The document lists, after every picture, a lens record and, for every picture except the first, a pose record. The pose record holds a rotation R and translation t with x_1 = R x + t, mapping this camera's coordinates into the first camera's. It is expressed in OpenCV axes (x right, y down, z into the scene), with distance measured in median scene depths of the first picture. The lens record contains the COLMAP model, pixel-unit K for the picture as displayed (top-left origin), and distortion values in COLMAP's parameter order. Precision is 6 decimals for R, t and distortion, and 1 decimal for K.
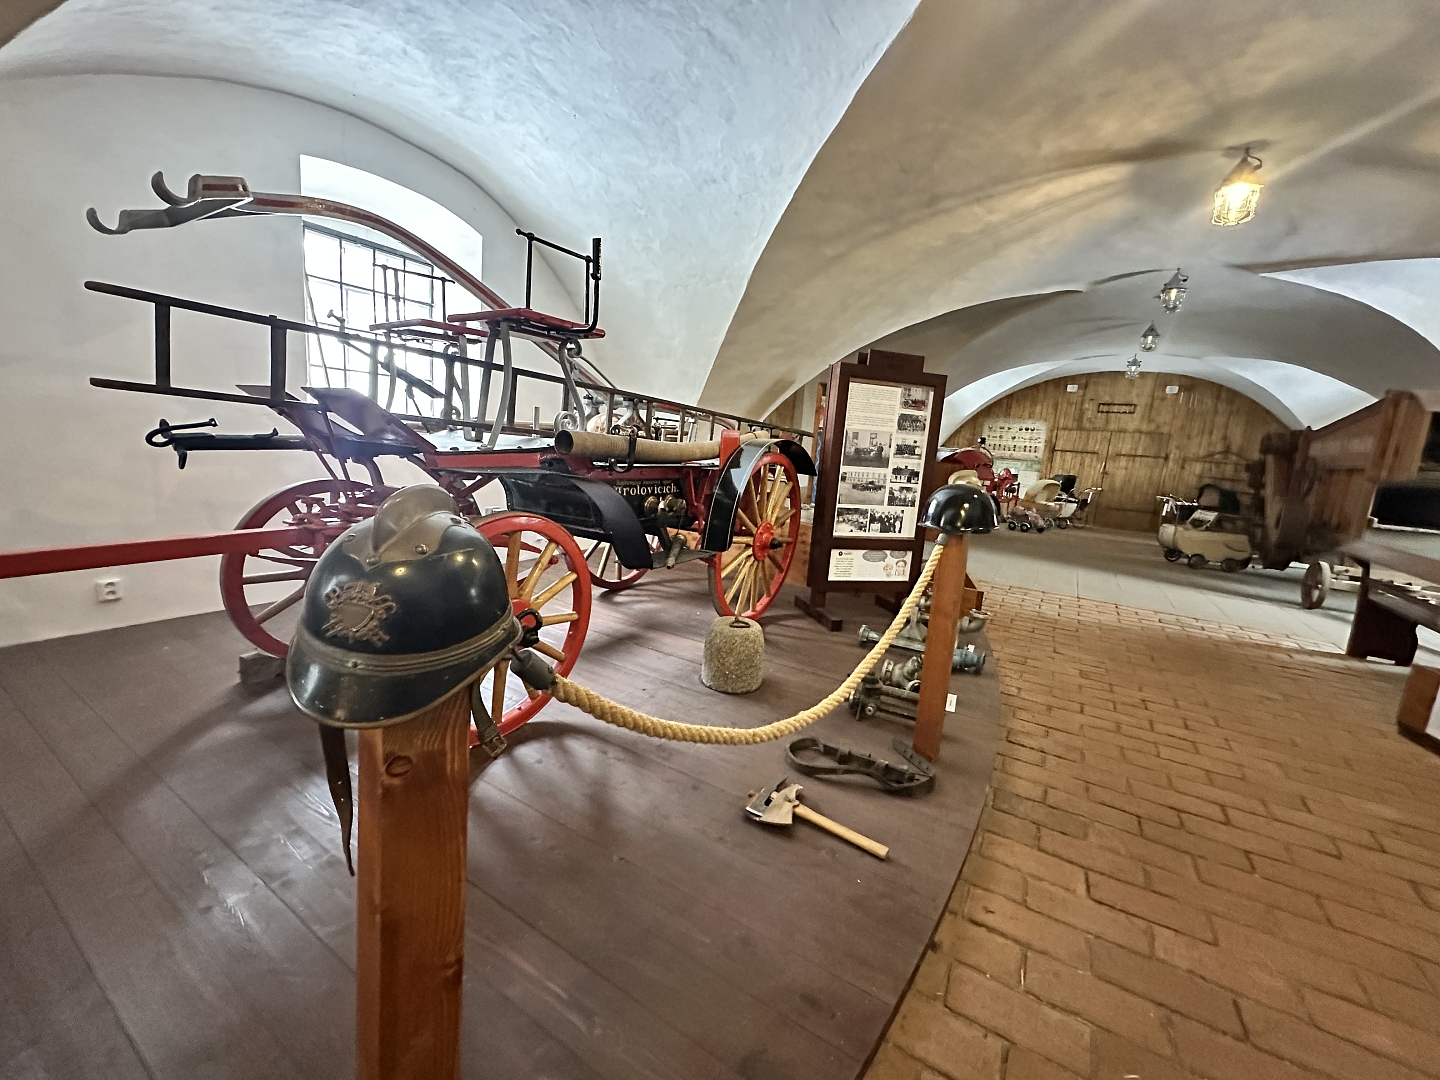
lens RADIAL K [[575.3, 0, 723.6], [0, 575.3, 539.8], [0, 0, 1]] dist [-0.008685, 0.001148]
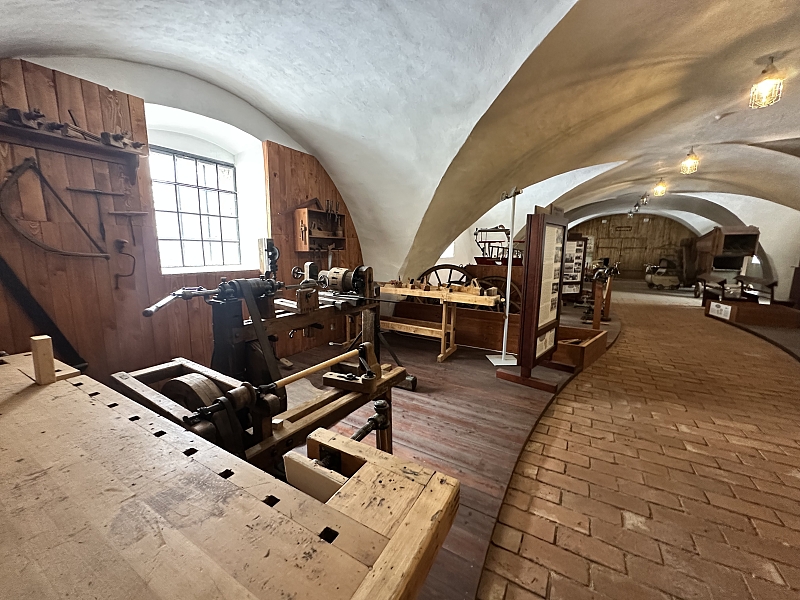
lens RADIAL K [[319.6, 0, 403.0], [0, 319.6, 300.2], [0, 0, 1]] dist [-0.008685, 0.001148]
pose [[0.997741, -0.067152, 0.001749, -1.042227], [0.067164, 0.997706, -0.008522, 0.076450], [-0.001172, 0.008620, 0.999962, -1.329743]]
